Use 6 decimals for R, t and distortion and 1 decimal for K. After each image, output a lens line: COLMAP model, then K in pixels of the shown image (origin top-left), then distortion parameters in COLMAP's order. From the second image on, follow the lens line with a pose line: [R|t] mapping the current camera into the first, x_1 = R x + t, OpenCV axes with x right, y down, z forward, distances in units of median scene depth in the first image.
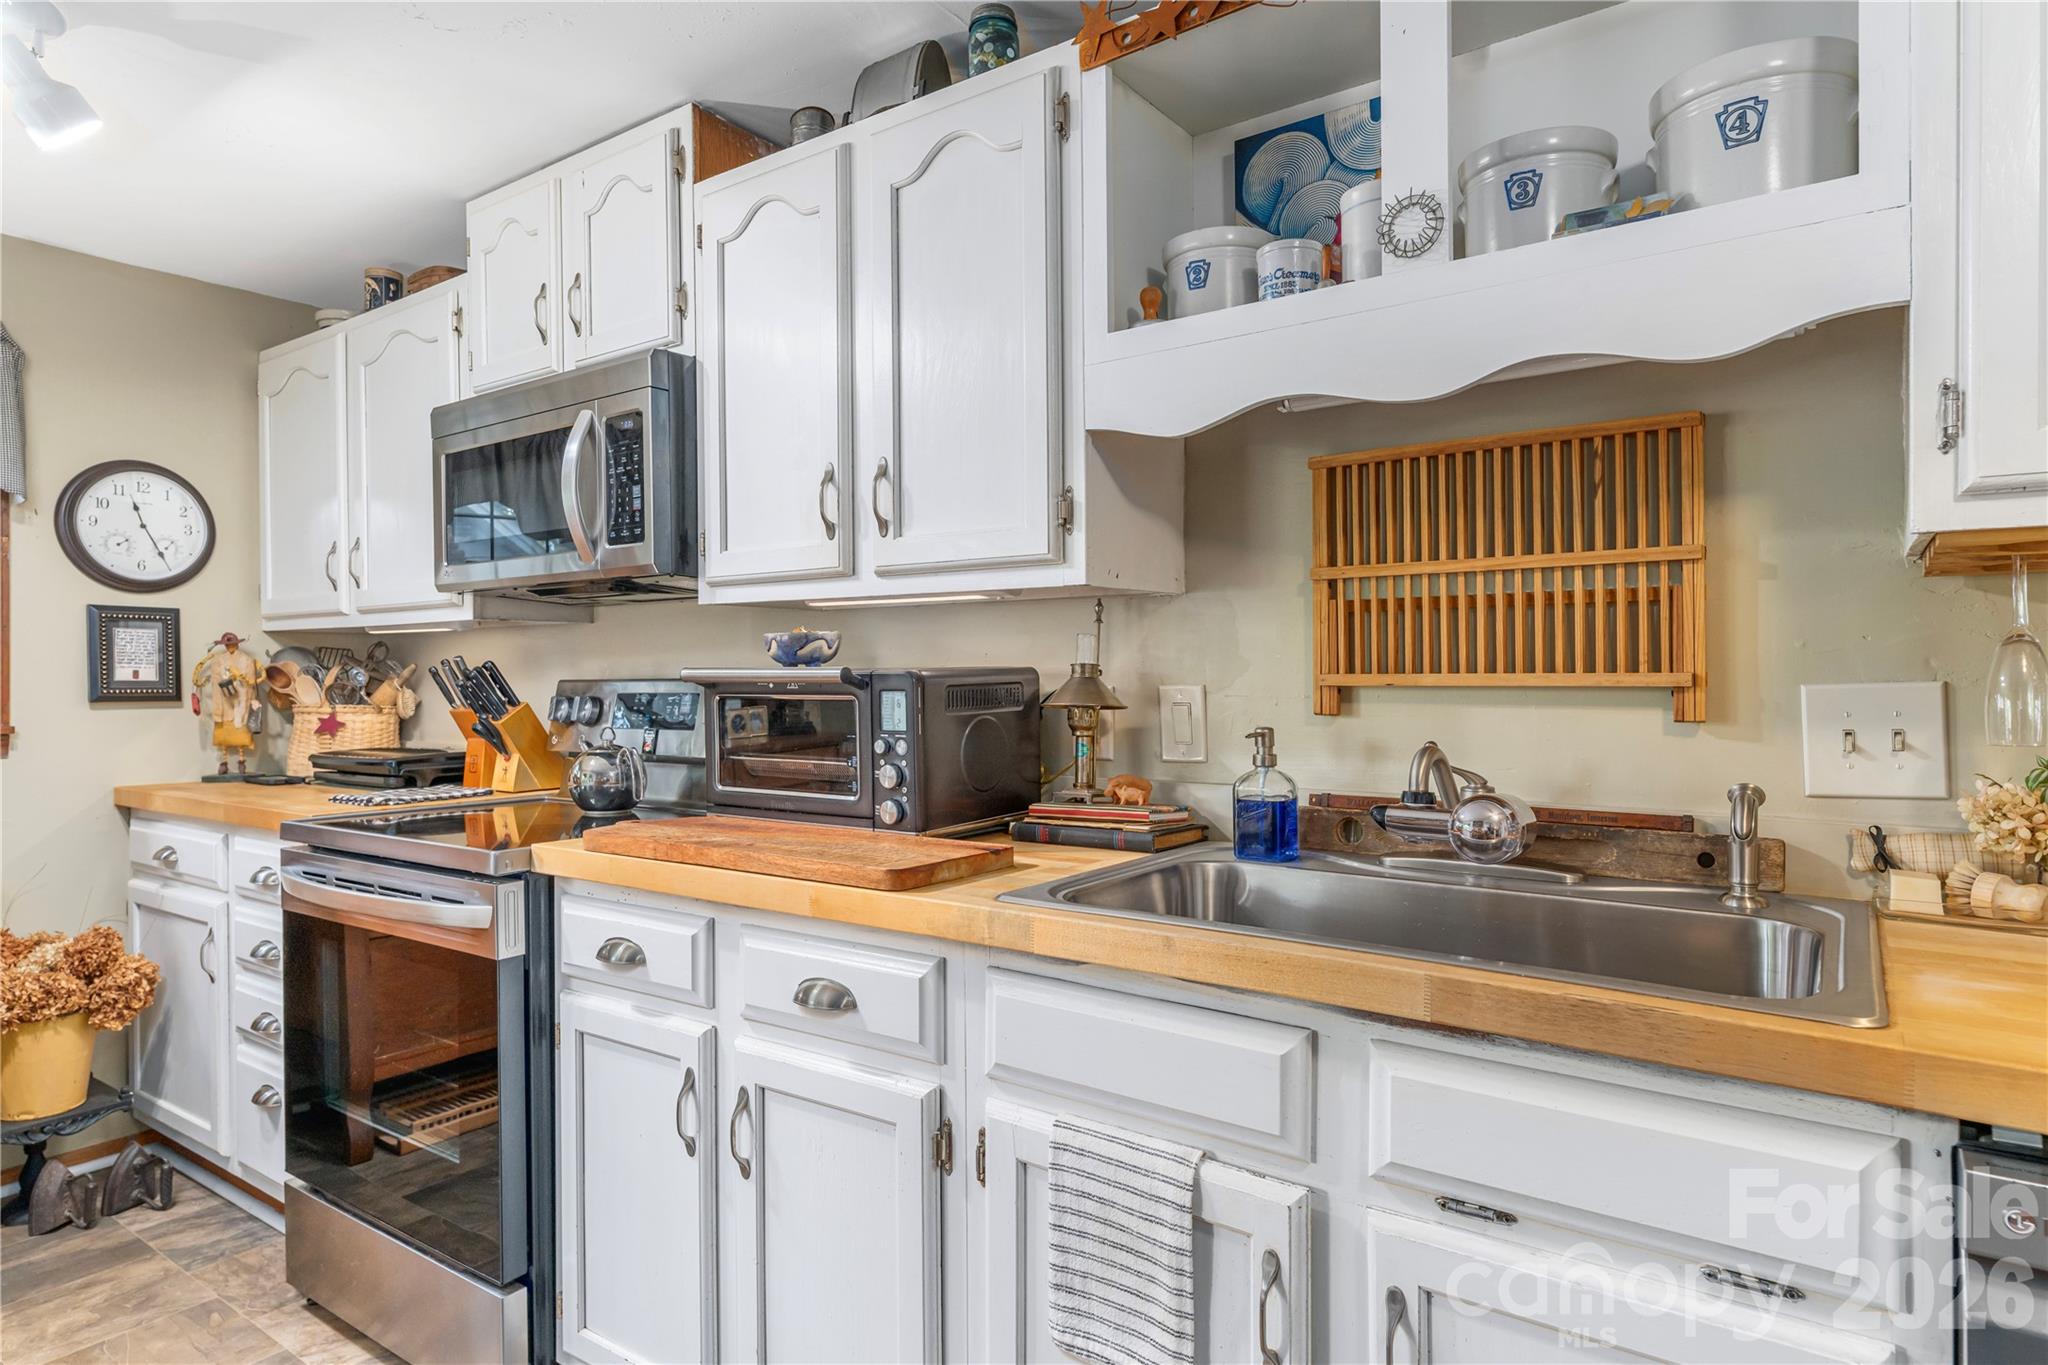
lens RADIAL K [[1163.8, 0, 1029.7], [0, 1163.8, 681.0], [0, 0, 1]] dist [-0.001078, -0.000255]
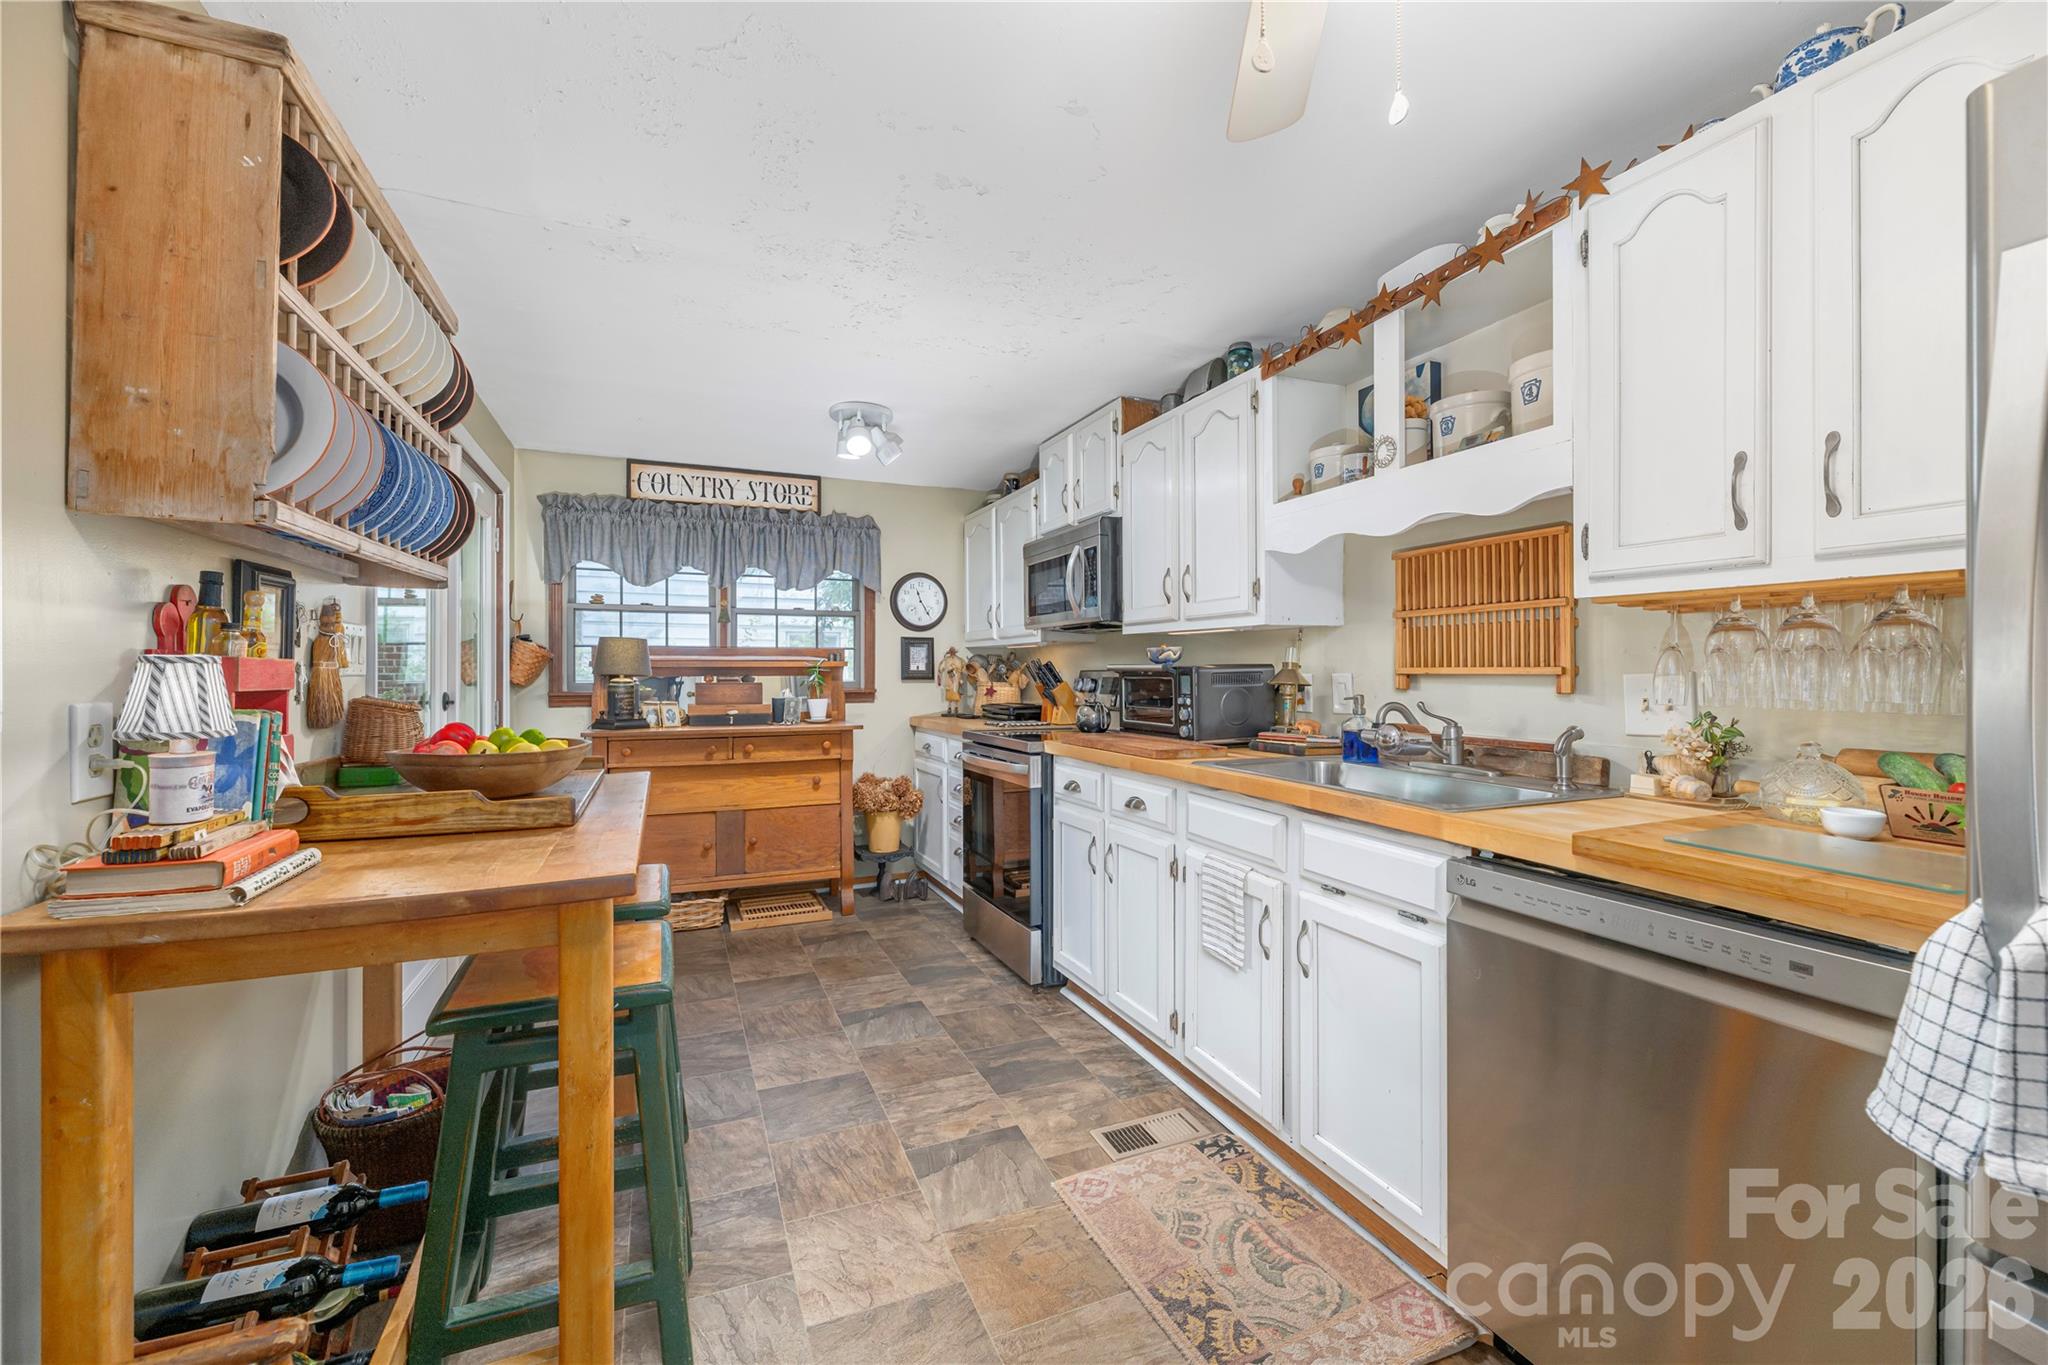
lens RADIAL K [[855.8, 0, 1028.2], [0, 855.8, 676.1], [0, 0, 1]] dist [0.000666, 0.000069]
pose [[0.853597, 0.006931, -0.520887, 0.330142], [-0.005874, 0.999976, 0.003681, 0.004419], [0.520900, -0.000083, 0.853618, -0.361687]]
